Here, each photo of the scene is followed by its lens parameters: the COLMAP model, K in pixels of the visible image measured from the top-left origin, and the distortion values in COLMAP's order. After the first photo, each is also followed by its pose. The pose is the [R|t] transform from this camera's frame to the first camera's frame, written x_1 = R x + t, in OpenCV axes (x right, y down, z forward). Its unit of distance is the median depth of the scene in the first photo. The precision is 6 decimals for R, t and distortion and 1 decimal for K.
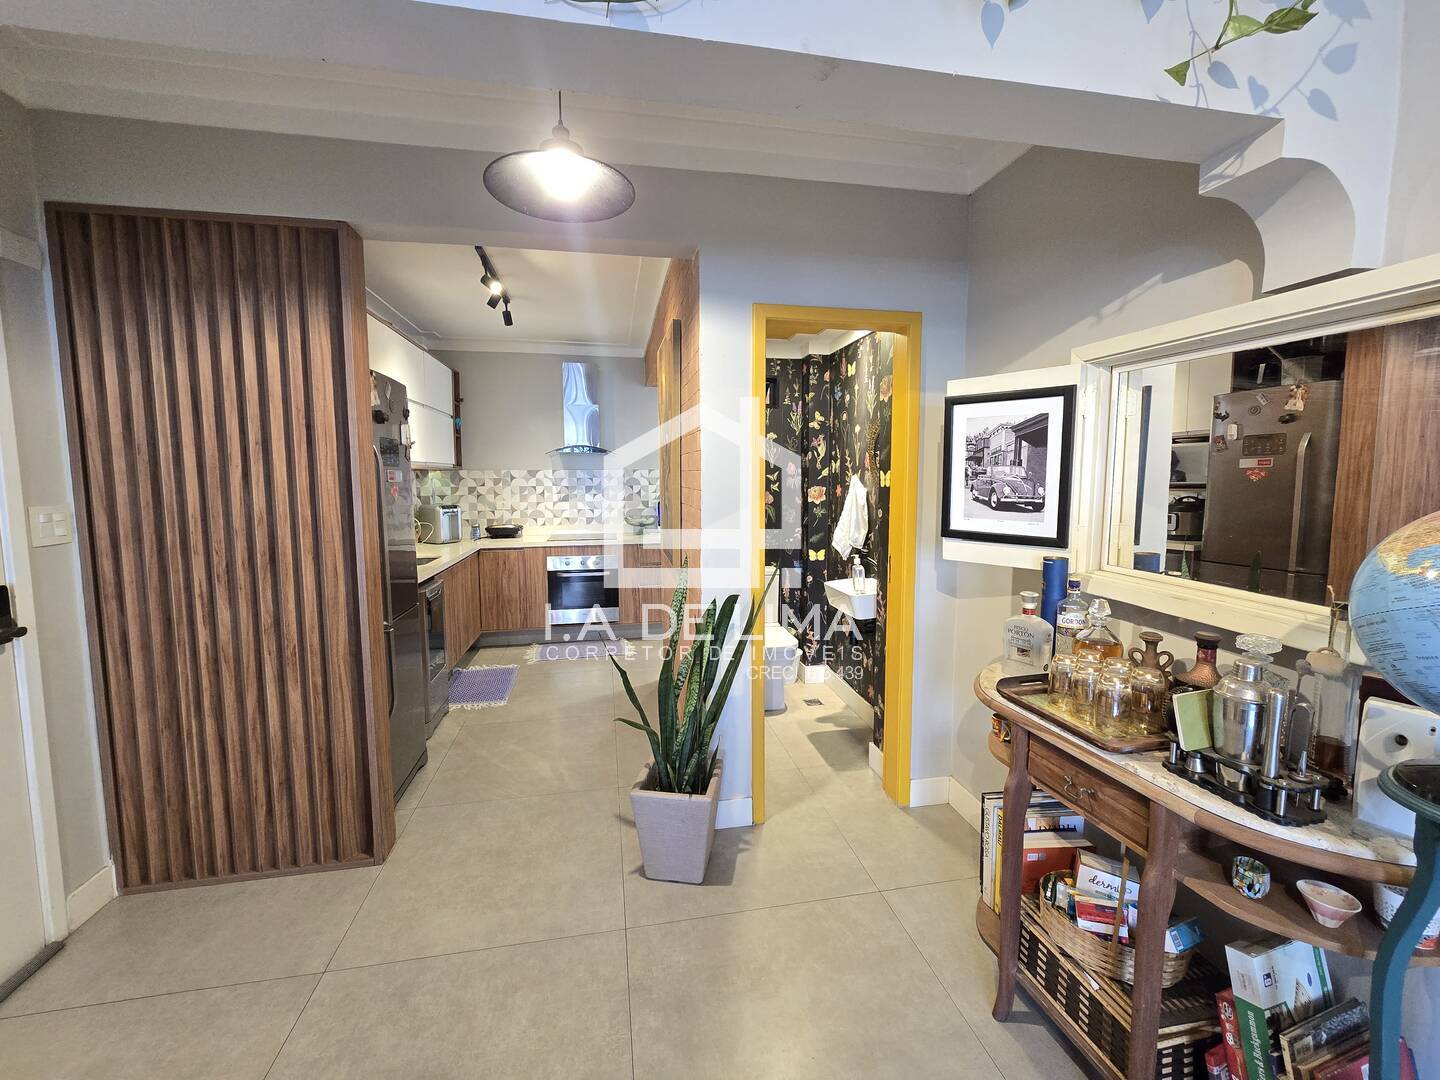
lens RADIAL K [[591.2, 0, 716.0], [0, 591.2, 529.1], [0, 0, 1]] dist [-0.003532, 0.001047]
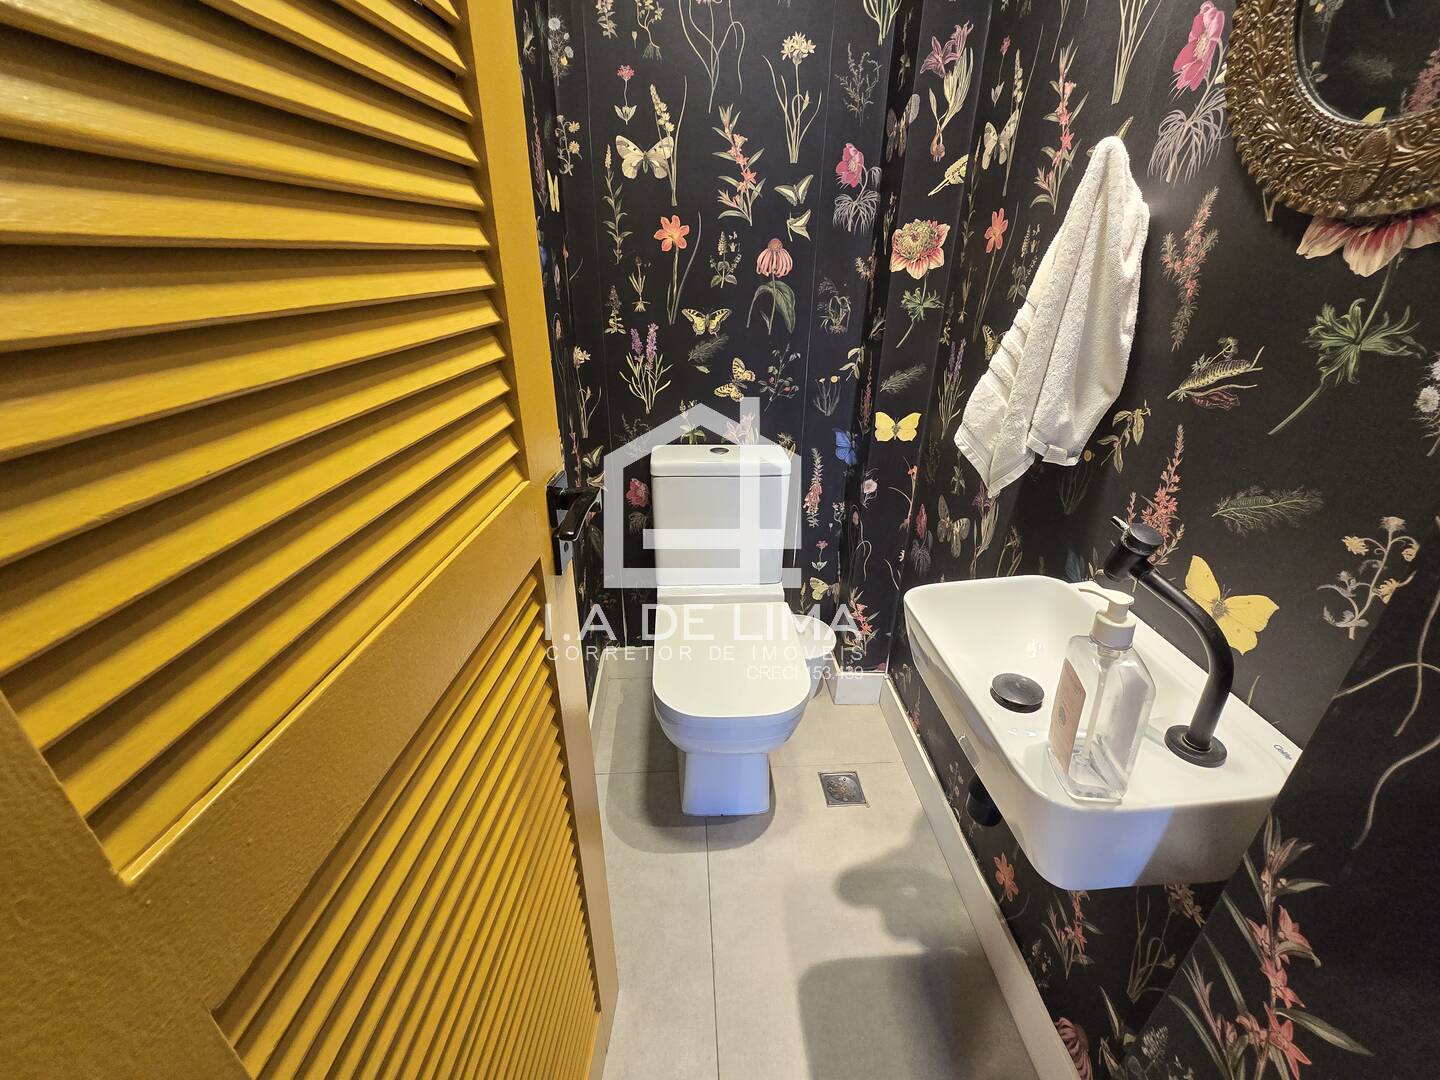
lens RADIAL K [[591.2, 0, 716.0], [0, 591.2, 529.1], [0, 0, 1]] dist [-0.003532, 0.001047]
pose [[0.991844, 0.063510, -0.110507, 0.104480], [-0.021494, 0.937939, 0.346132, -0.022994], [0.125632, -0.340934, 0.931655, 0.625110]]
